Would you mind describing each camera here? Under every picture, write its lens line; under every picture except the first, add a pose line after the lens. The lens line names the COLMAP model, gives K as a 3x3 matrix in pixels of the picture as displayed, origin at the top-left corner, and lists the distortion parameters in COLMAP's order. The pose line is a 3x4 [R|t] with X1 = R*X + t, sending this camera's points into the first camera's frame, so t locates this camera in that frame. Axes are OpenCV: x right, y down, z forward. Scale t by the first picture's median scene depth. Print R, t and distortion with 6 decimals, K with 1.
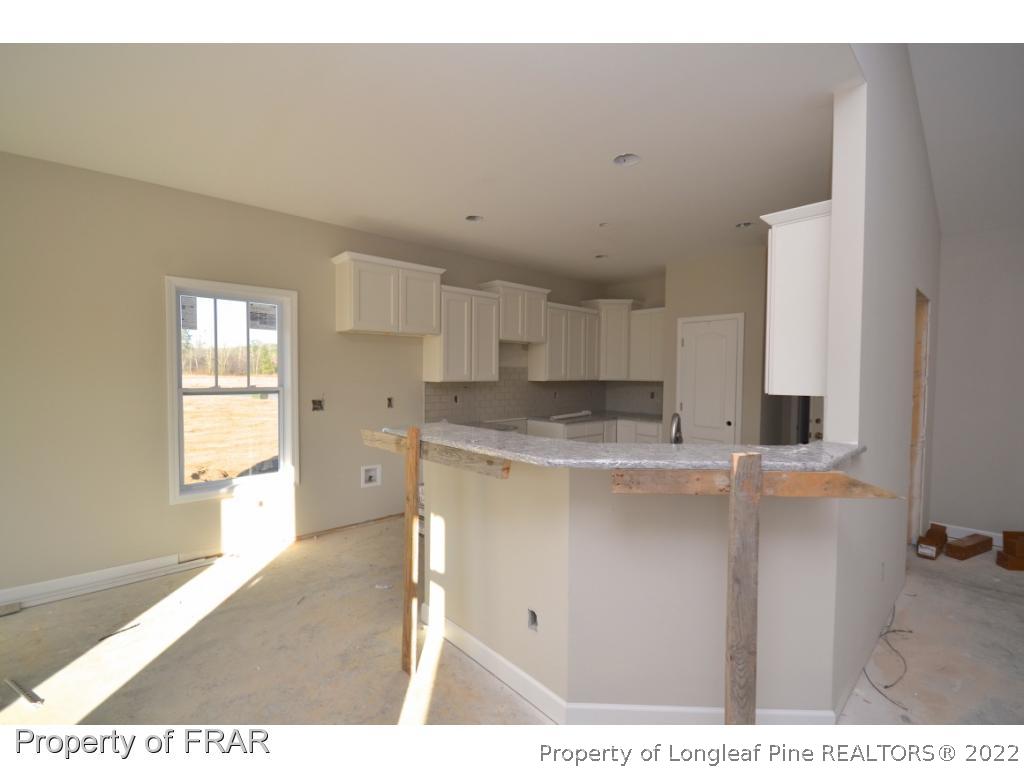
lens RADIAL K [[455.2, 0, 505.6], [0, 455.2, 387.3], [0, 0, 1]] dist [0.024272, -0.020171]
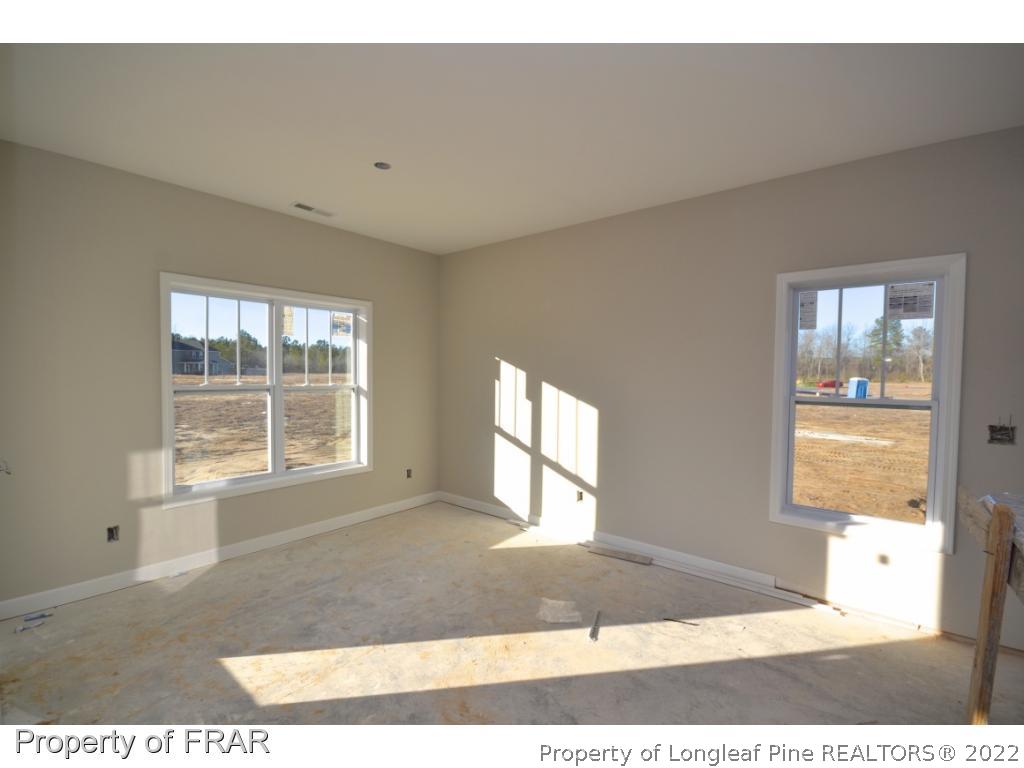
lens RADIAL K [[455.2, 0, 505.6], [0, 455.2, 387.3], [0, 0, 1]] dist [0.024272, -0.020171]
pose [[0.136895, 0.027766, -0.990196, 0.098699], [-0.036026, 0.999085, 0.023035, -0.014771], [0.989930, 0.032520, 0.137770, 0.301362]]
